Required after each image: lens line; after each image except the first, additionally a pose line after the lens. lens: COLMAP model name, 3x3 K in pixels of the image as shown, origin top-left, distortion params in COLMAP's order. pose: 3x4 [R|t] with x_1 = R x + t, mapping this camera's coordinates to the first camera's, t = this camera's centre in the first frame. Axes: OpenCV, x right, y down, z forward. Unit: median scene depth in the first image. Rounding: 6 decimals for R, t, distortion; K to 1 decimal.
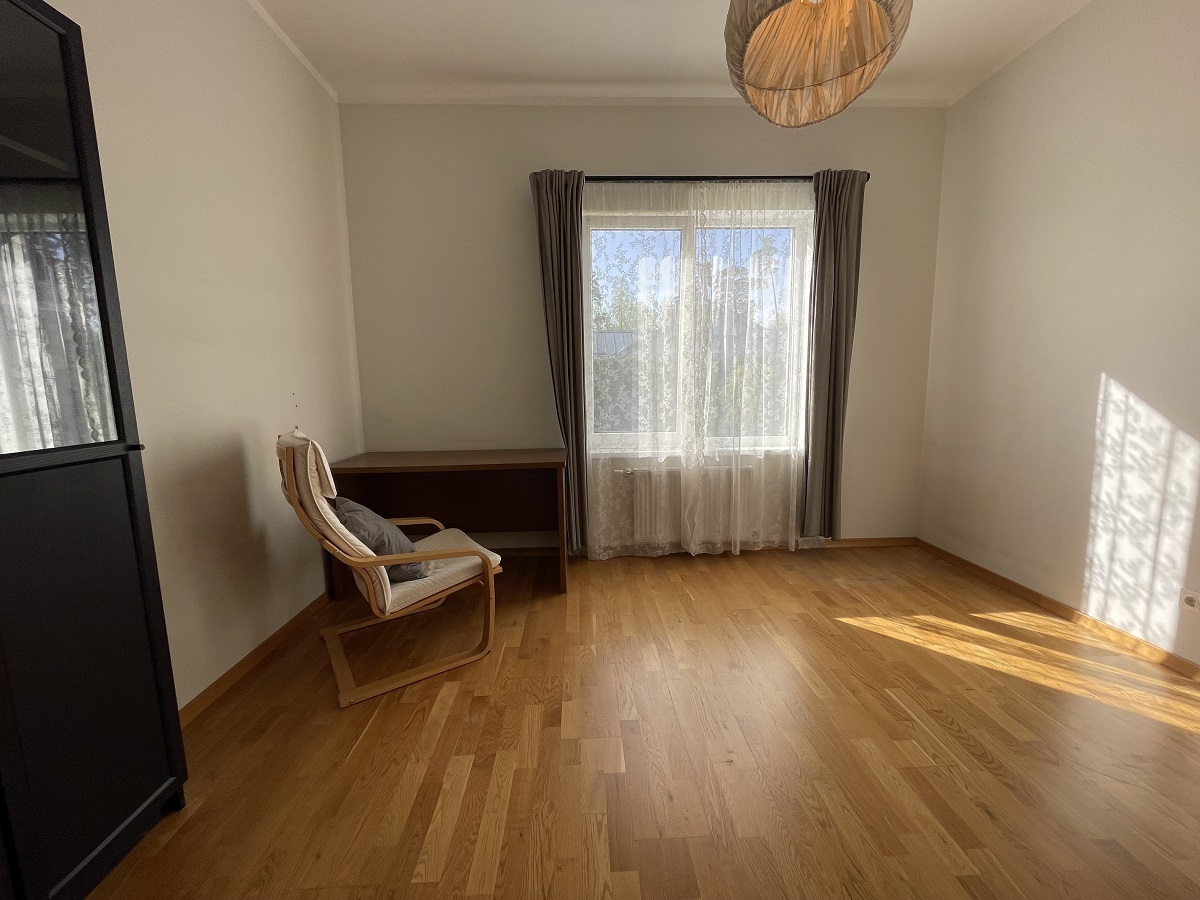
lens RADIAL K [[485.6, 0, 600.0], [0, 485.6, 450.0], [0, 0, 1]] dist [-0.004536, -0.000313]
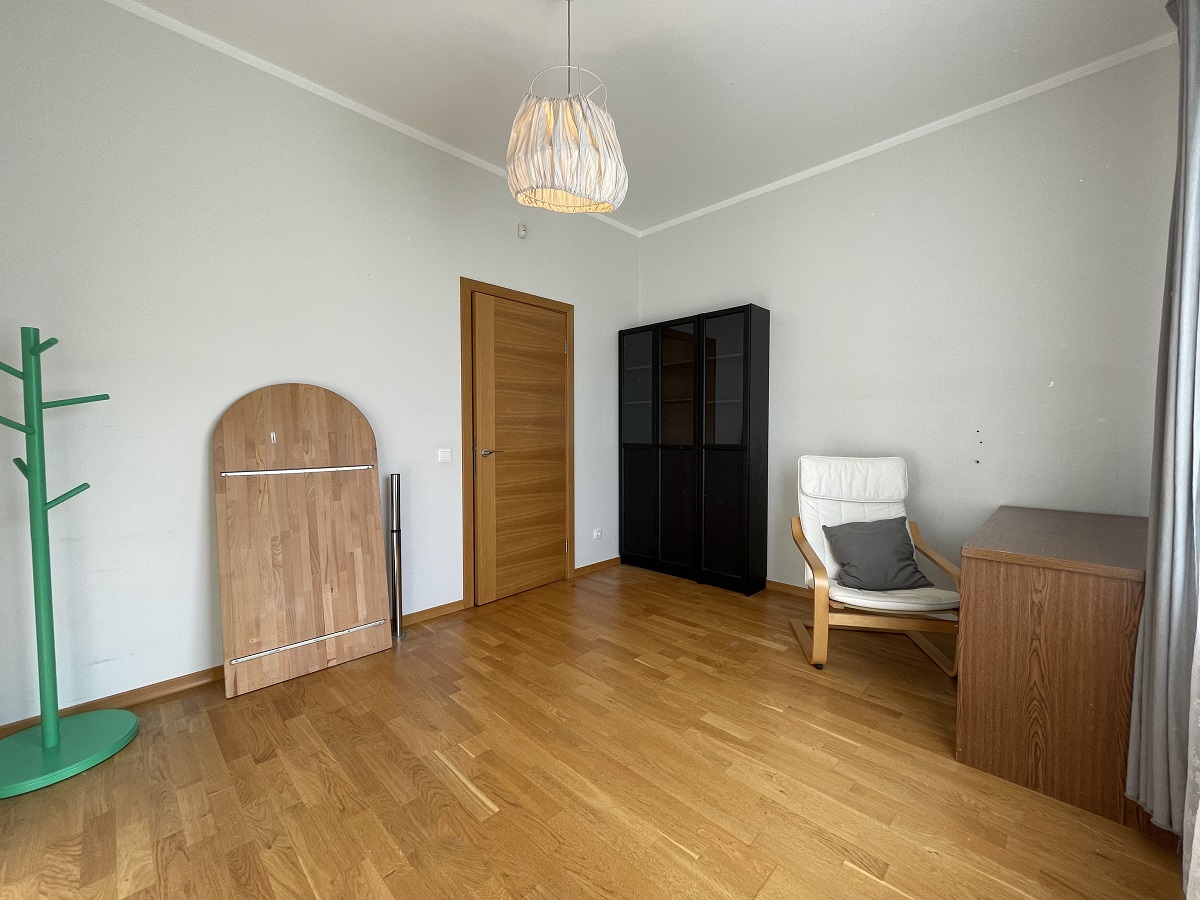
lens RADIAL K [[485.6, 0, 600.0], [0, 485.6, 450.0], [0, 0, 1]] dist [-0.004536, -0.000313]
pose [[-0.733732, 0.041376, -0.678178, 1.090813], [-0.080220, 0.985887, 0.146940, -0.242111], [0.674687, 0.162218, -0.720057, 1.767004]]
